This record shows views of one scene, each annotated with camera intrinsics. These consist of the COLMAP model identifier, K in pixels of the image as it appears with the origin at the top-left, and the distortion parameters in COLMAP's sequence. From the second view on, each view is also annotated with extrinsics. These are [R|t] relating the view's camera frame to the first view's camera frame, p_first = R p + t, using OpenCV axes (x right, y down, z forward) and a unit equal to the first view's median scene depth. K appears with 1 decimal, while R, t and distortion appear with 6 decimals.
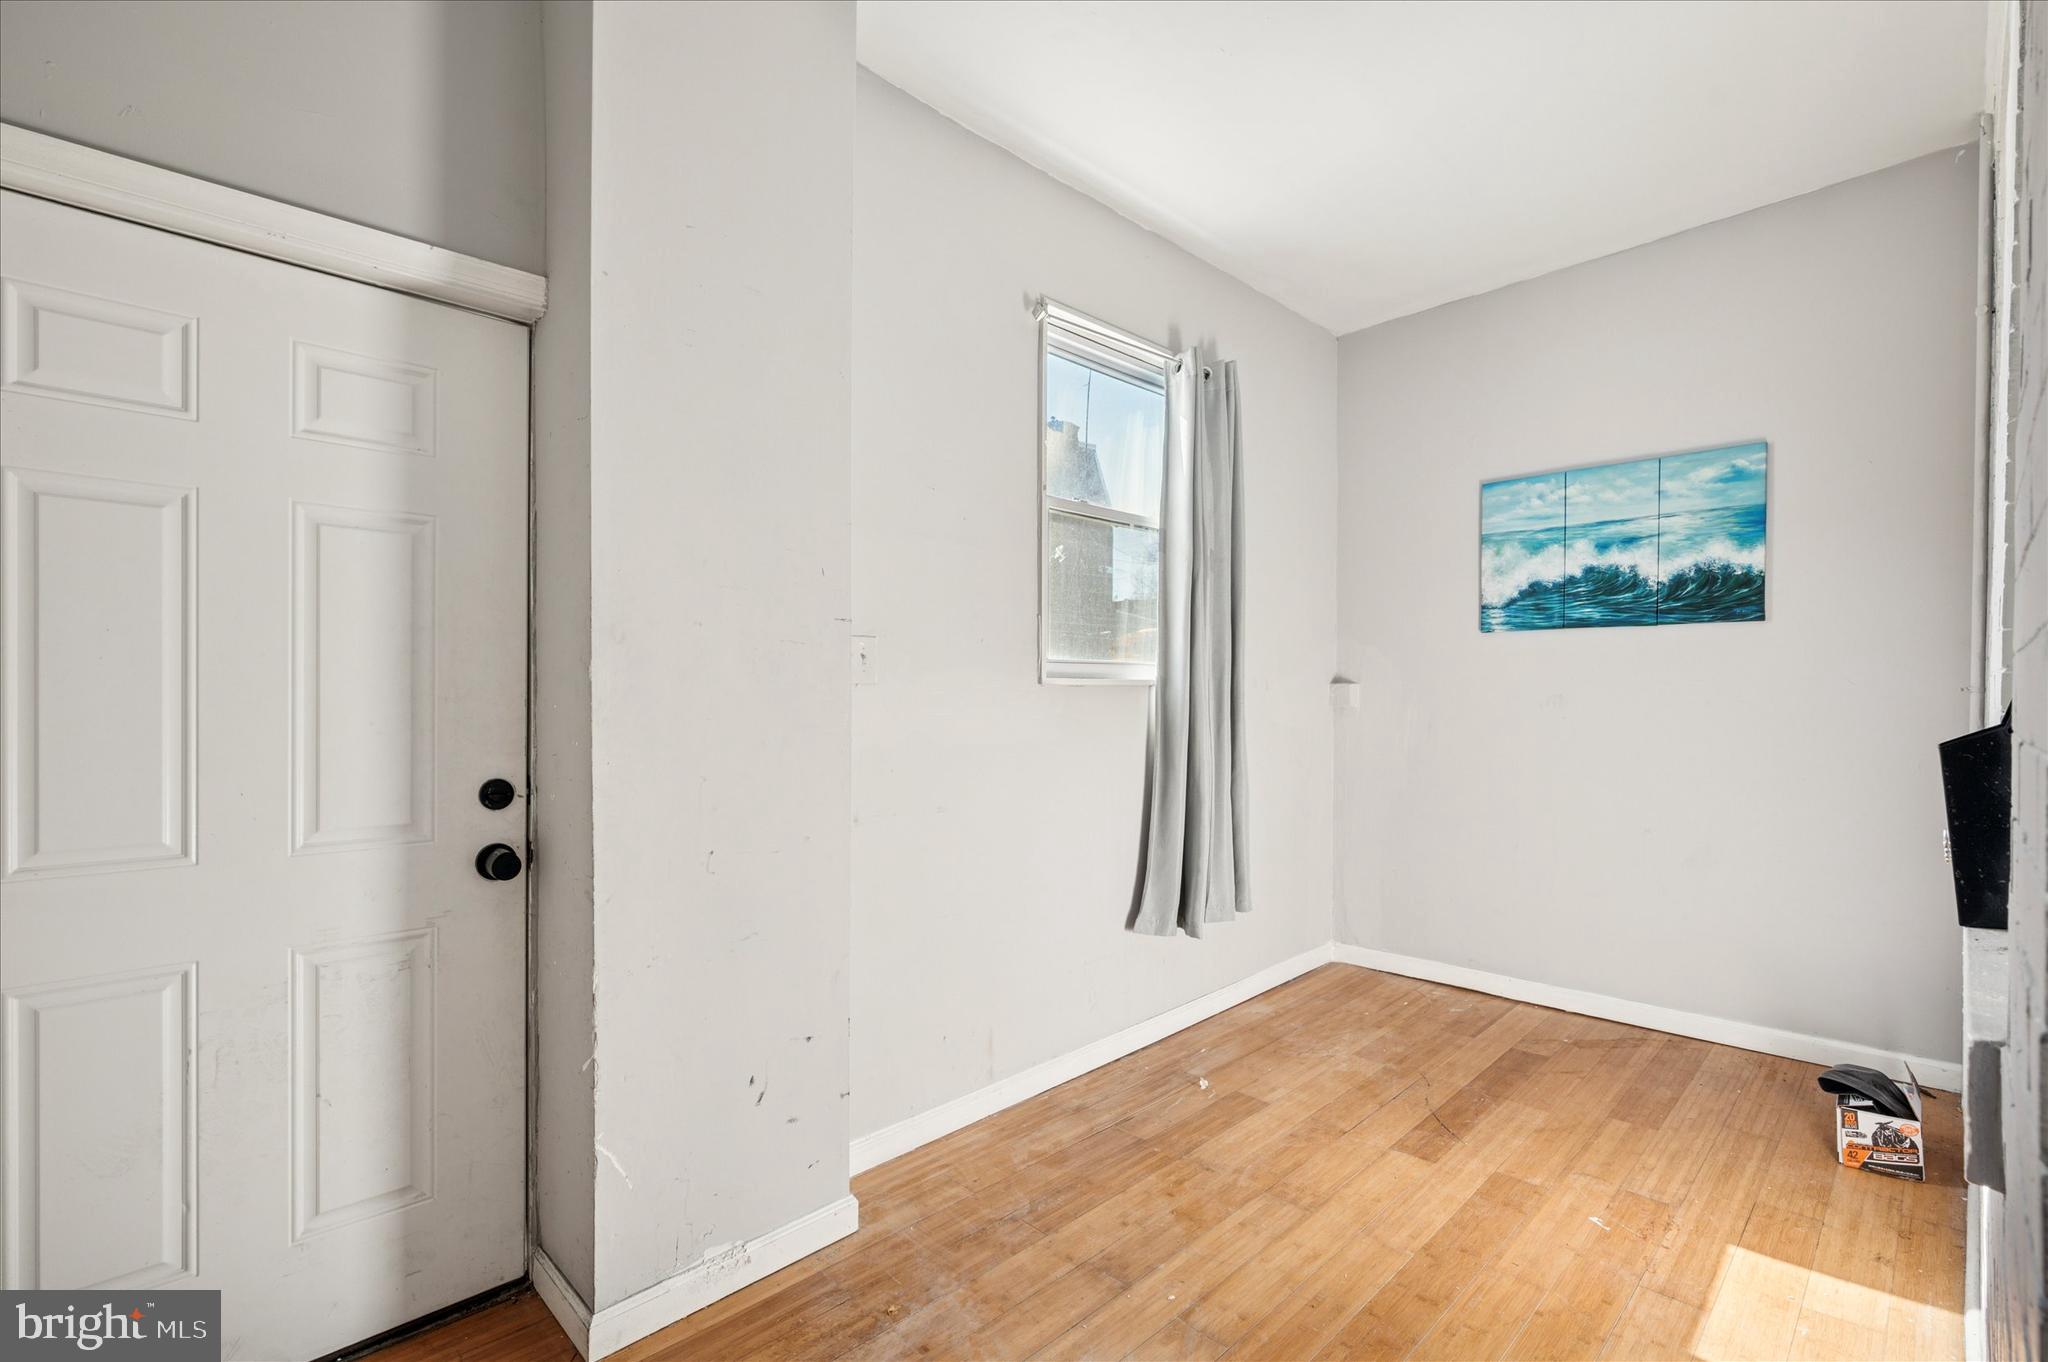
lens RADIAL K [[913.1, 0, 1029.0], [0, 913.1, 695.7], [0, 0, 1]] dist [-0.003629, -0.000756]
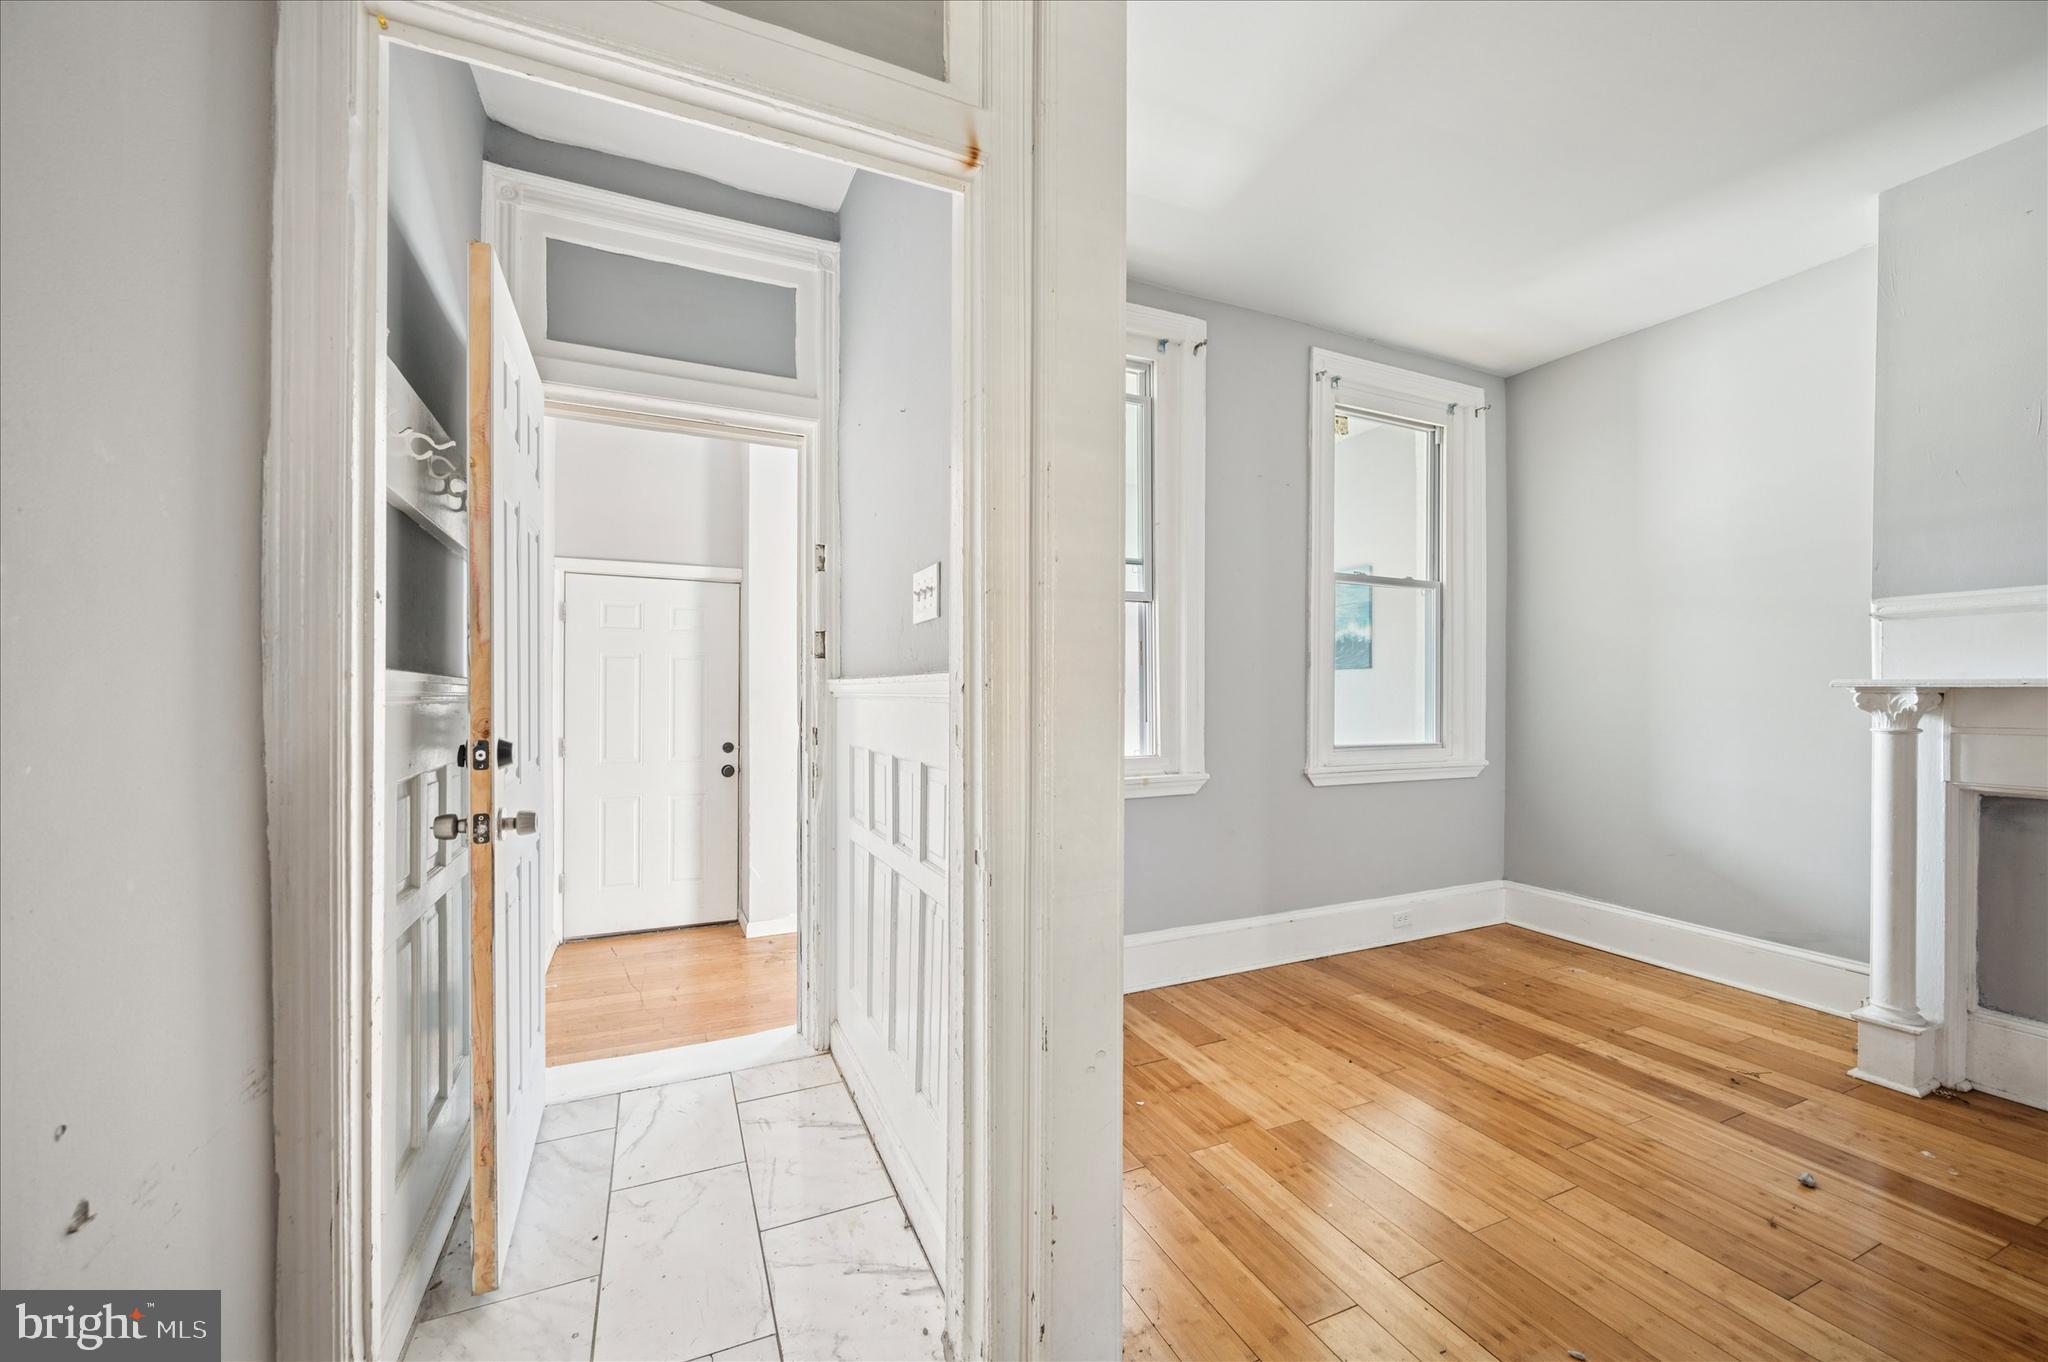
lens RADIAL K [[806.5, 0, 1026.0], [0, 806.5, 696.7], [0, 0, 1]] dist [-0.002351, -0.000174]
pose [[0.944304, -0.005141, -0.329035, 0.695862], [0.002467, 0.999960, -0.008545, -0.017278], [0.329066, 0.007257, 0.944279, -0.667233]]
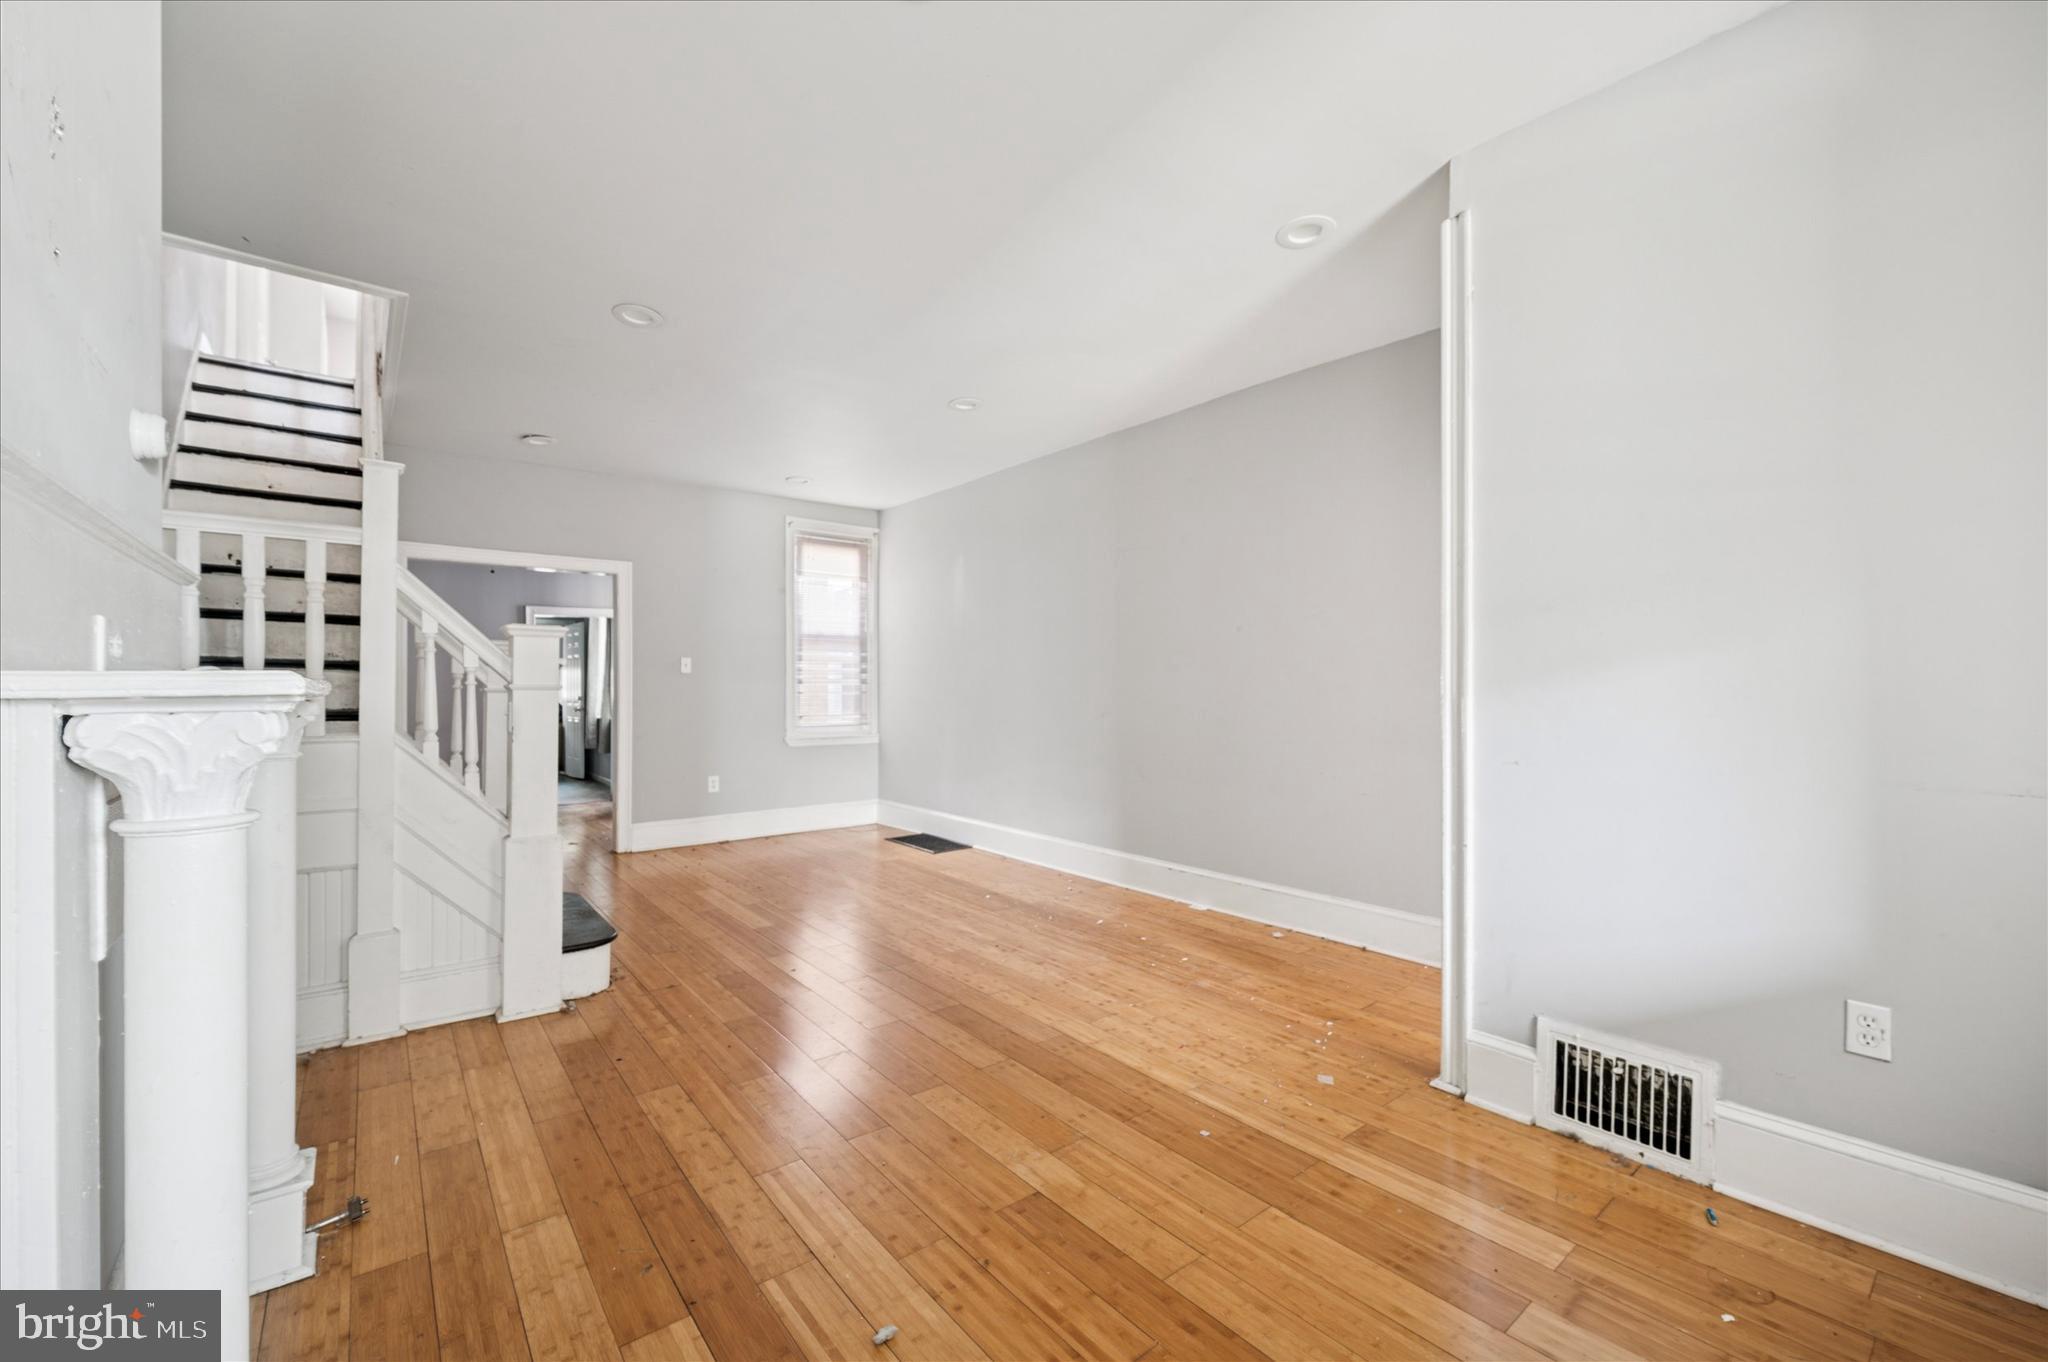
lens RADIAL K [[828.4, 0, 1027.8], [0, 828.4, 687.2], [0, 0, 1]] dist [0.000001, -0.000168]
pose [[-0.996526, -0.005198, 0.083115, 0.933595], [-0.004474, 0.999950, 0.008894, -0.037961], [-0.083157, 0.008491, -0.996500, 0.591826]]
